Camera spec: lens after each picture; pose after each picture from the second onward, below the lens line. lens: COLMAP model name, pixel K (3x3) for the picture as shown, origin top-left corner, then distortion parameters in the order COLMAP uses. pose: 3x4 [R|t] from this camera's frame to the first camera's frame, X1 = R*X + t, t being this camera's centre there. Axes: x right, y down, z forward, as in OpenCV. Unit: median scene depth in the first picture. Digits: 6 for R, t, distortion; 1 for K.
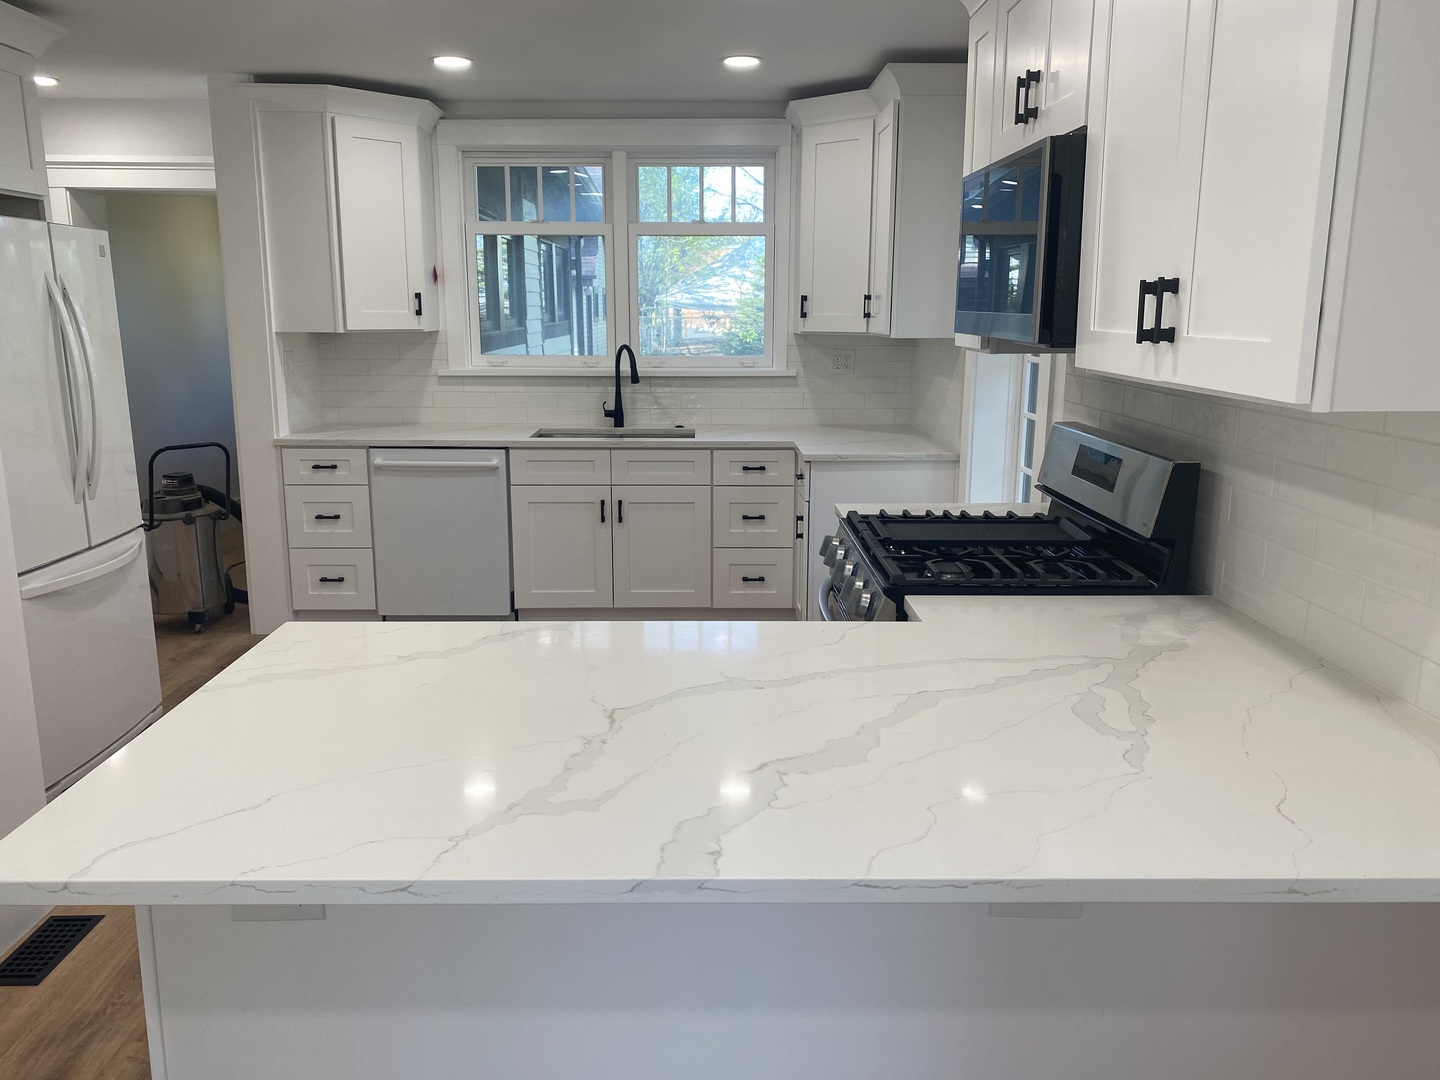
lens RADIAL K [[1095.2, 0, 715.4], [0, 1095.2, 533.4], [0, 0, 1]] dist [0.054910, -0.040572]
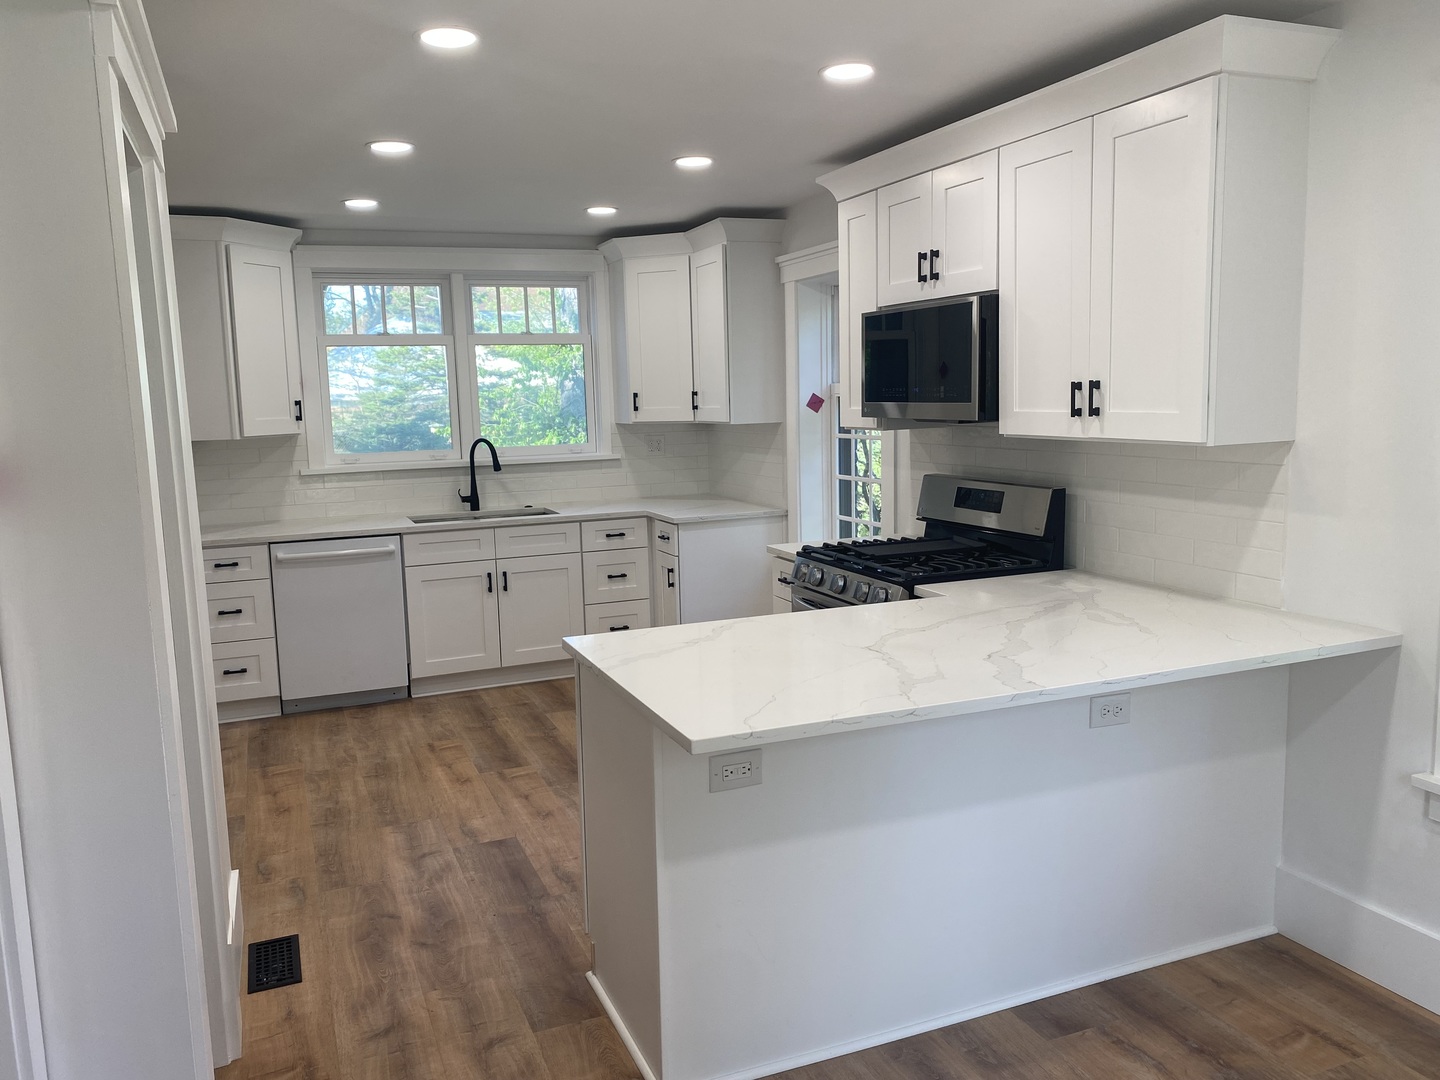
lens RADIAL K [[1095.2, 0, 714.4], [0, 1095.2, 540.6], [0, 0, 1]] dist [0.054910, -0.040572]
pose [[0.929142, -0.077966, 0.361410, -0.297182], [0.104065, 0.993142, -0.053292, 0.021832], [-0.354777, 0.087126, 0.930883, -0.156684]]
